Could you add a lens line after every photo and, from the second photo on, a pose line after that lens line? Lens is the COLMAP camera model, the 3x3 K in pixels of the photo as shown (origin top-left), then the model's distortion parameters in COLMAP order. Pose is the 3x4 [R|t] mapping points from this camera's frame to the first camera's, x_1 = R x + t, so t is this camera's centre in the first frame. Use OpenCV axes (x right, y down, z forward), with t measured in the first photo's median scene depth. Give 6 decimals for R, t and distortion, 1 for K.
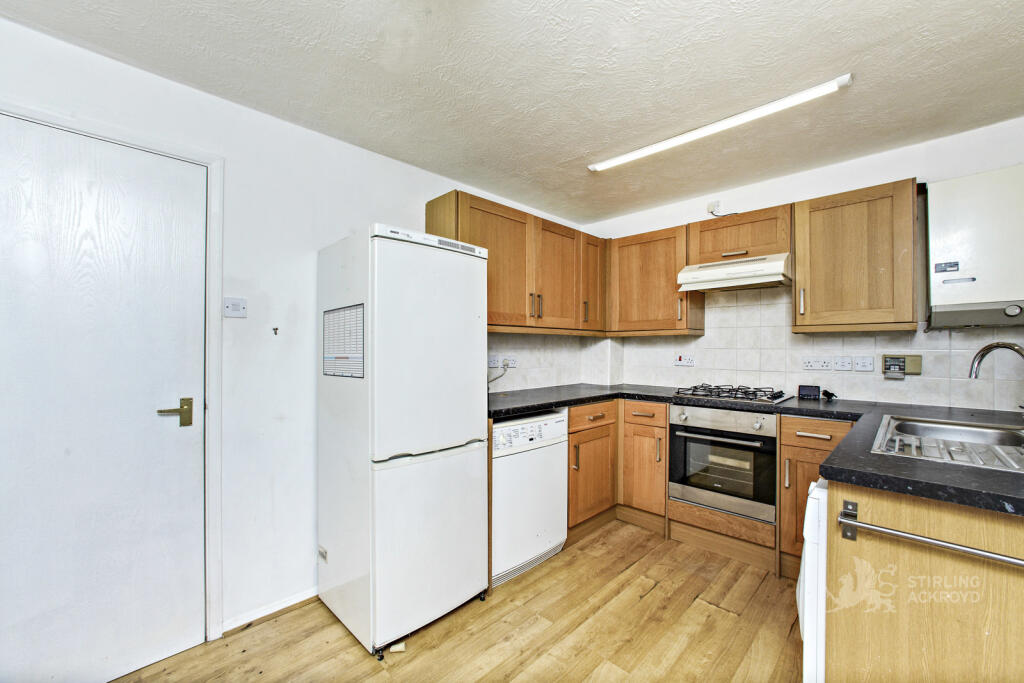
lens RADIAL K [[411.3, 0, 512.9], [0, 411.3, 344.3], [0, 0, 1]] dist [-0.001076, -0.000052]
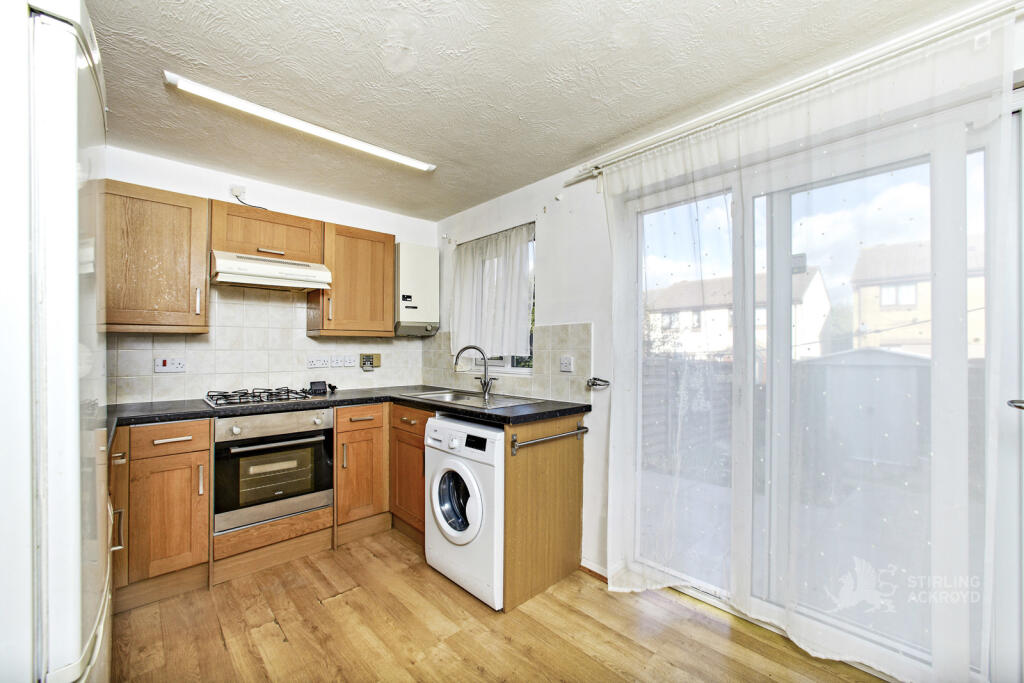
lens RADIAL K [[419.8, 0, 513.9], [0, 419.8, 348.4], [0, 0, 1]] dist [-0.000328, 0.000275]
pose [[0.046189, -0.000309, 0.998933, -0.458519], [-0.005129, 0.999987, 0.000546, 0.004110], [-0.998920, -0.005148, 0.046187, 0.417713]]
